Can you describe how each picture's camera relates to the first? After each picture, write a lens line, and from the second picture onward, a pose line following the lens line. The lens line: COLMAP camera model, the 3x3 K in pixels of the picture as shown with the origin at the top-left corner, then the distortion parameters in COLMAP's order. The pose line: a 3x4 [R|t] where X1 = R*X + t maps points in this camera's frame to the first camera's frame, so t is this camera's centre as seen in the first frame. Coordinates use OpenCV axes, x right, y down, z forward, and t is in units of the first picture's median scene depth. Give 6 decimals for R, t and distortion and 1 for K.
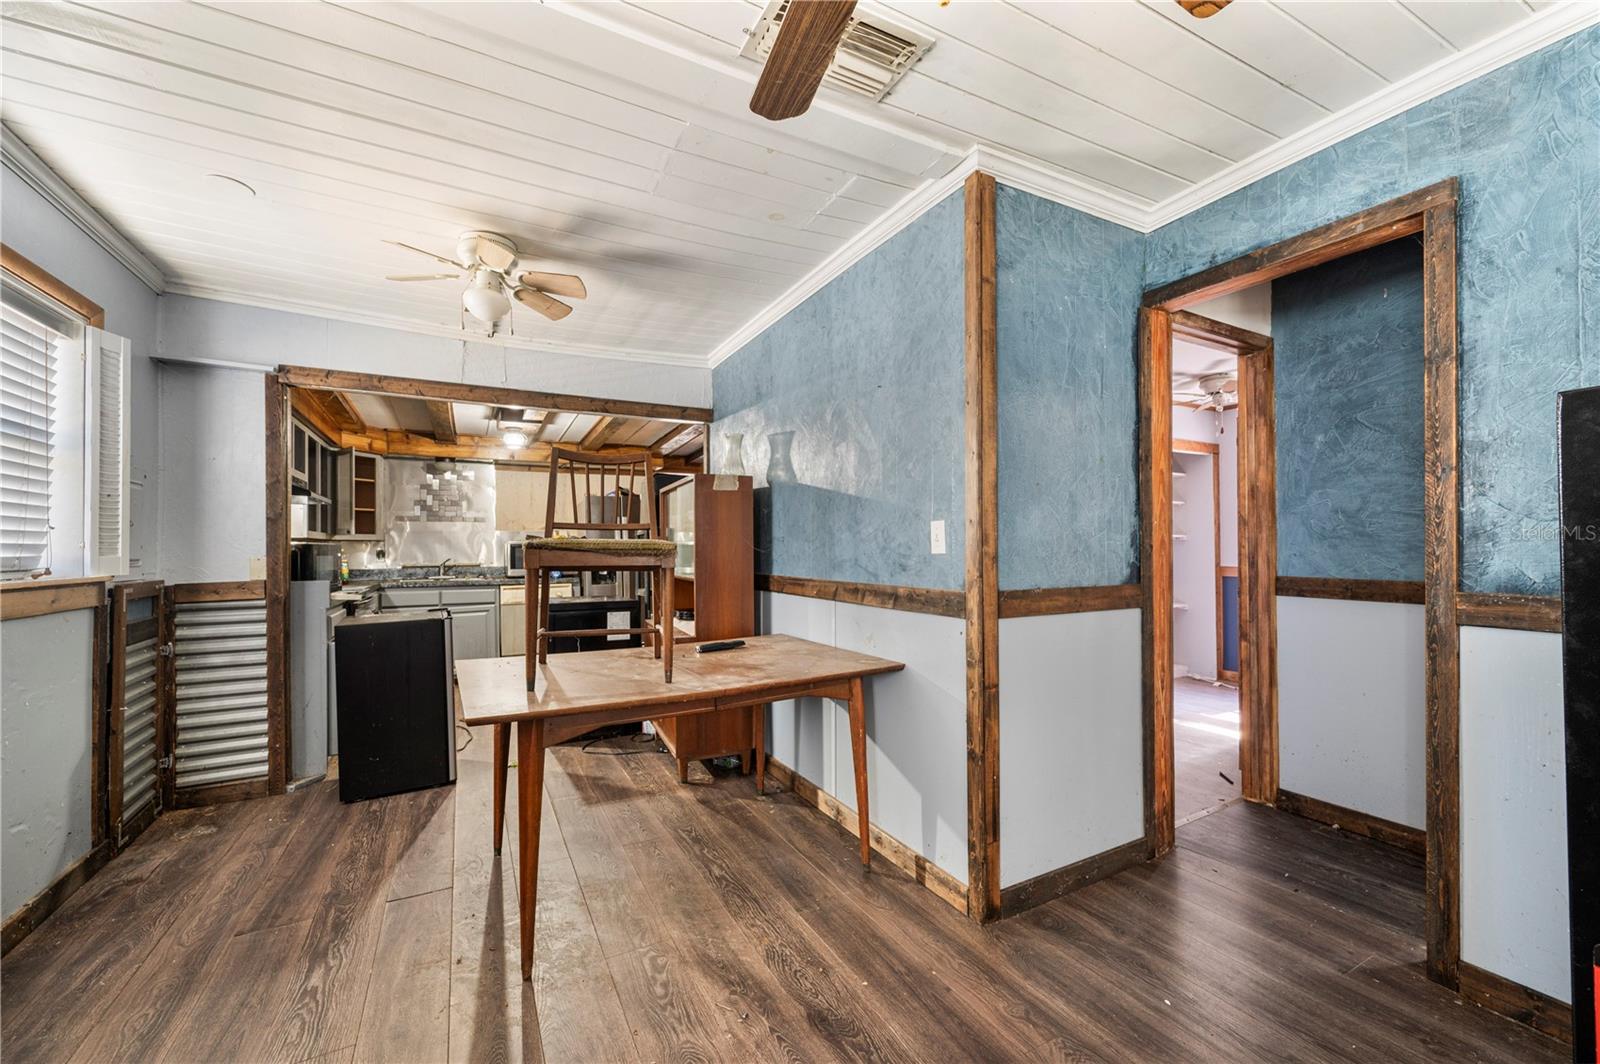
lens RADIAL K [[651.0, 0, 805.4], [0, 651.0, 542.8], [0, 0, 1]] dist [0.000486, 0.000590]
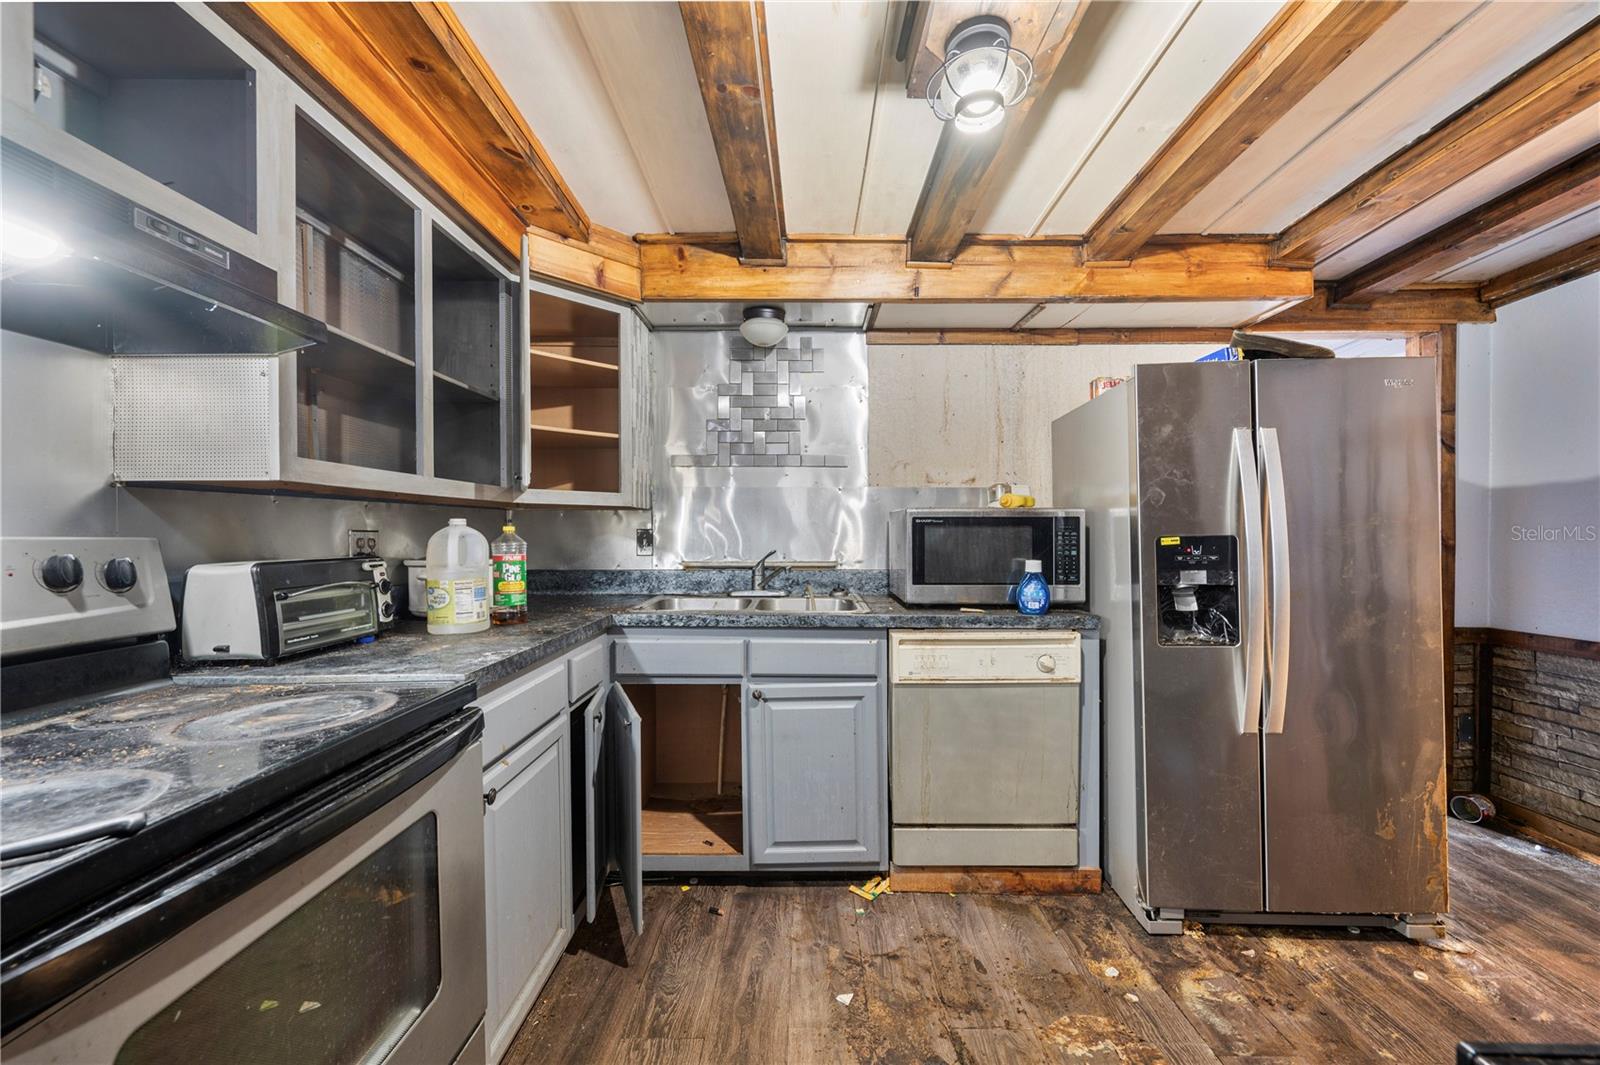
lens RADIAL K [[651.0, 0, 802.6], [0, 651.0, 530.6], [0, 0, 1]] dist [0.000486, 0.000590]
pose [[0.882612, 0.005754, -0.470066, -0.334291], [-0.002327, 0.999966, 0.007872, 0.007387], [0.470096, -0.005854, 0.882596, 0.643184]]
